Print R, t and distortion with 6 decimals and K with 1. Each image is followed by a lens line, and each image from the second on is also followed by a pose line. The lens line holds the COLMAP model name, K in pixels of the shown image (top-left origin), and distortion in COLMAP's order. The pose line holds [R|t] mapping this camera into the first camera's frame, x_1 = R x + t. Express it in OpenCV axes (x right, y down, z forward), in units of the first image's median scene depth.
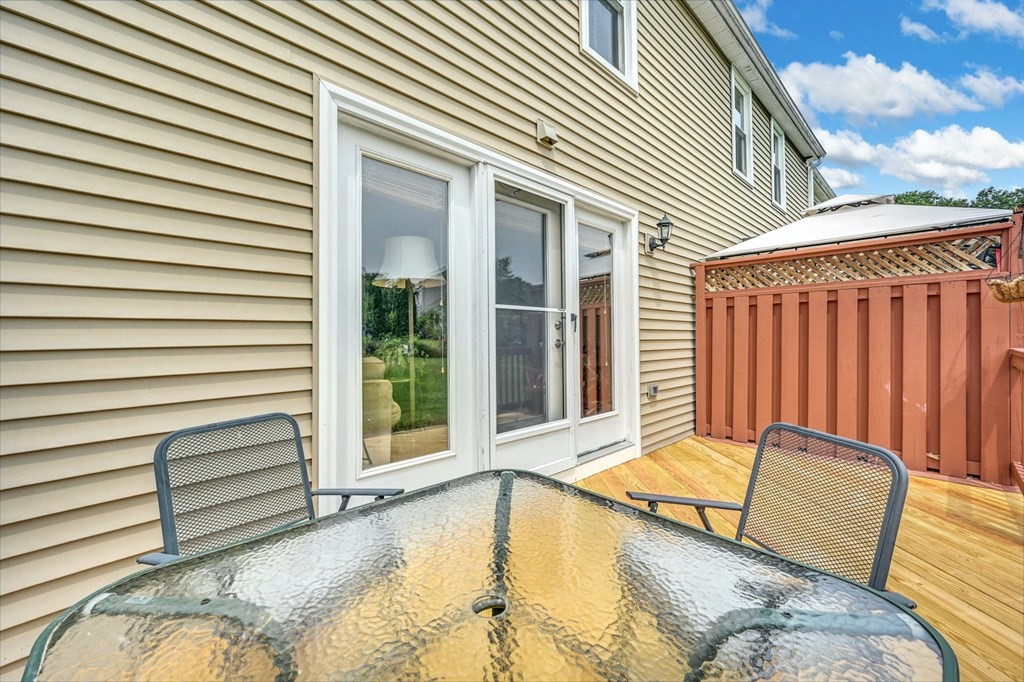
lens RADIAL K [[386.3, 0, 507.4], [0, 386.3, 335.6], [0, 0, 1]] dist [0.001715, -0.000006]
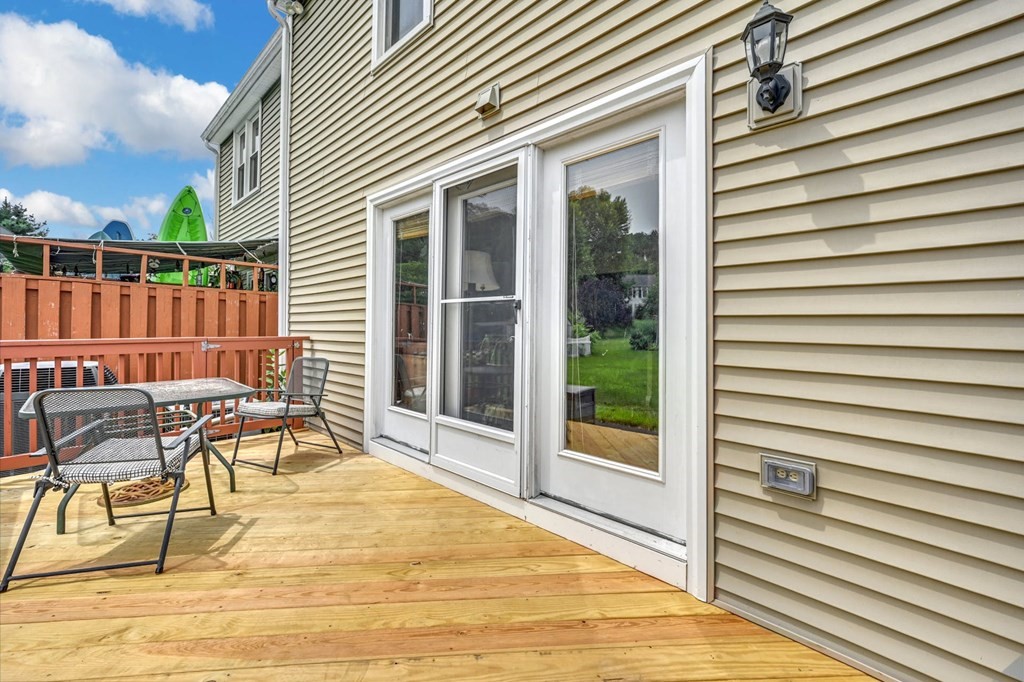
lens RADIAL K [[418.1, 0, 505.7], [0, 418.1, 333.3], [0, 0, 1]] dist [0.002491, -0.000076]
pose [[0.067364, 0.018866, -0.997550, 1.009529], [-0.008520, 0.999796, 0.018333, -0.005501], [0.997692, 0.007264, 0.067511, 0.920733]]
